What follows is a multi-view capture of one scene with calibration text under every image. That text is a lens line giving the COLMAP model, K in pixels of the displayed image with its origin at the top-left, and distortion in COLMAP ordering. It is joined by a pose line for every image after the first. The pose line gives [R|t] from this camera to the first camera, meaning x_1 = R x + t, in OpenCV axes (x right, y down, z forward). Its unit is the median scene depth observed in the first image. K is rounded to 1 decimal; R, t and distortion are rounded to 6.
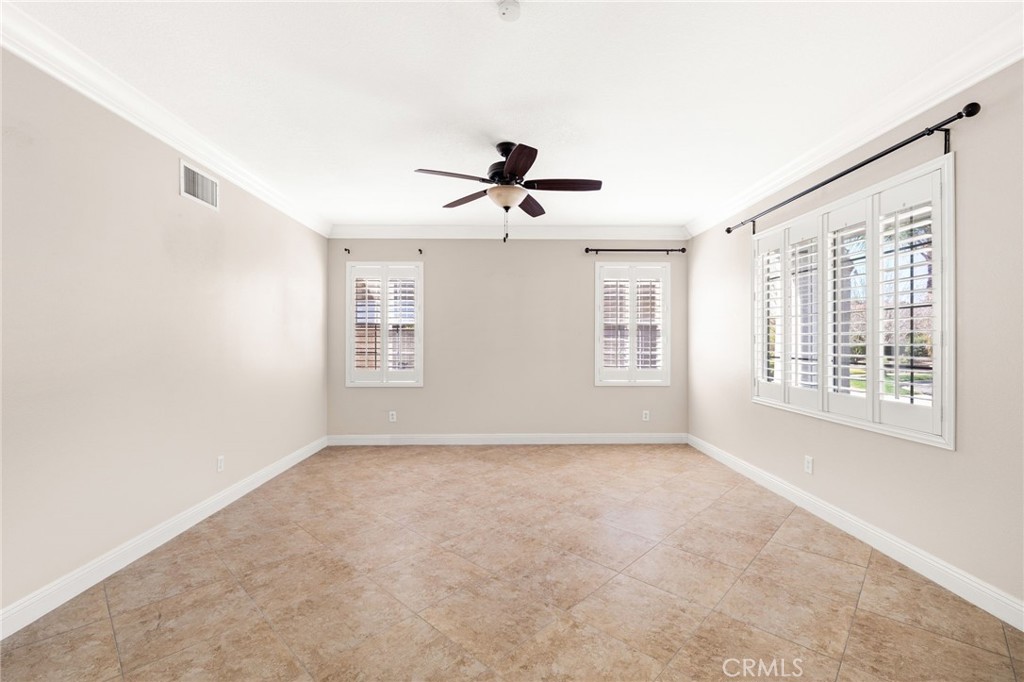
lens RADIAL K [[441.2, 0, 512.3], [0, 441.2, 341.1], [0, 0, 1]] dist [-0.003016, -0.000110]
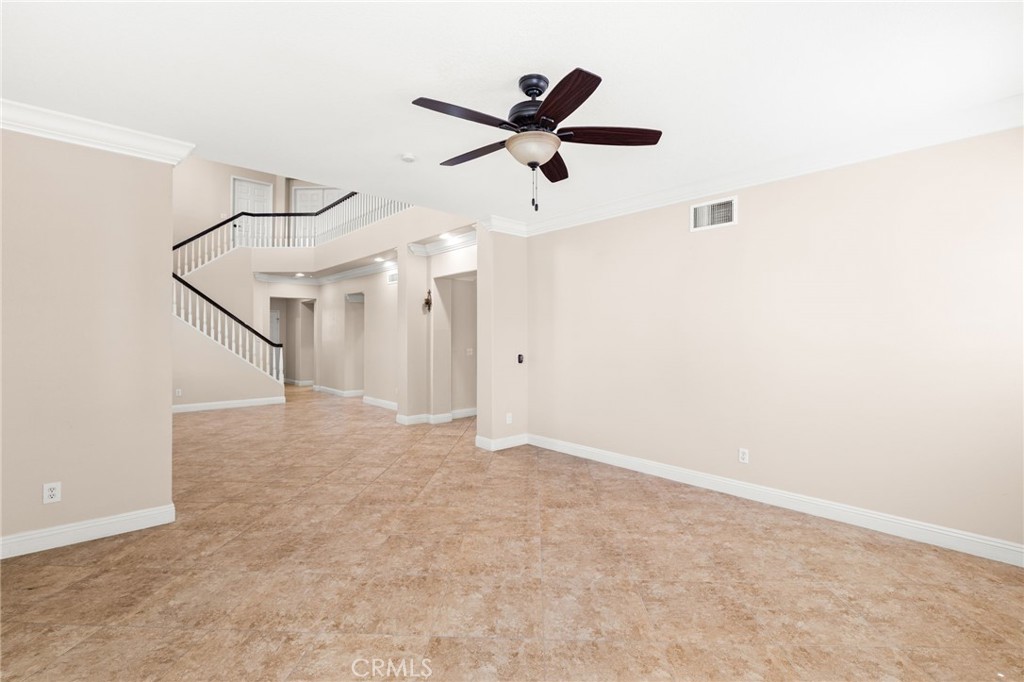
lens RADIAL K [[441.2, 0, 511.9], [0, 441.2, 338.5], [0, 0, 1]] dist [-0.003016, -0.000110]
pose [[-0.749538, 0.002409, -0.661957, 0.614806], [-0.001254, 0.999986, 0.005060, -0.015012], [0.661960, 0.004623, -0.749525, 1.869014]]
